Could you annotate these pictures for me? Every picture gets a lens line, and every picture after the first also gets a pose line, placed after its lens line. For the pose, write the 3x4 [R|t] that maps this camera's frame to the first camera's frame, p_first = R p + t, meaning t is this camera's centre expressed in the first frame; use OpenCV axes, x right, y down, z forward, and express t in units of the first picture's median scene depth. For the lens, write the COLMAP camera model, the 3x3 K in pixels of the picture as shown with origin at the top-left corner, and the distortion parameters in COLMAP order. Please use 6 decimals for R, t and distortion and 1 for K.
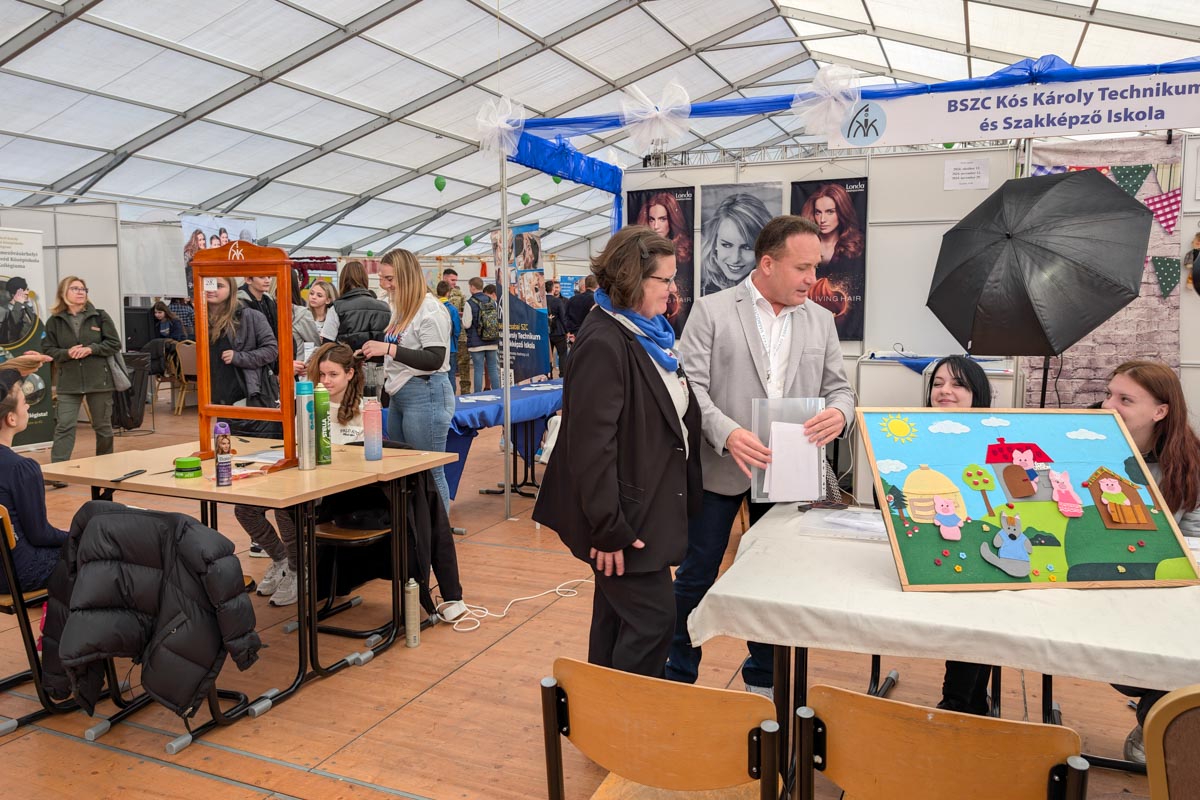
lens RADIAL K [[870.4, 0, 604.6], [0, 870.4, 417.1], [0, 0, 1]] dist [-0.005181, -0.002125]
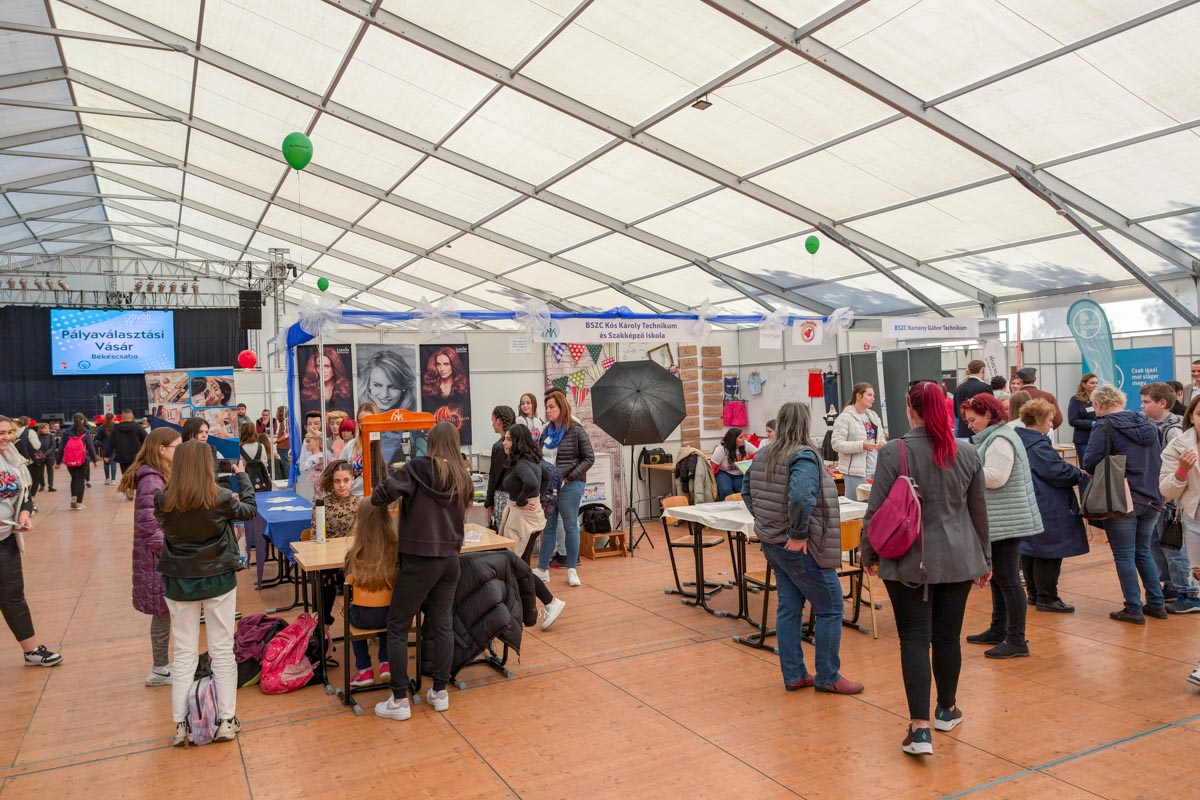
lens RADIAL K [[906.5, 0, 600.0], [0, 906.5, 400.0], [0, 0, 1]] dist [-0.000632, 0.097370]
pose [[0.628107, -0.030547, 0.777527, -0.825916], [0.134429, 0.988465, -0.069761, -0.022571], [-0.766427, 0.148339, 0.624968, -0.214051]]
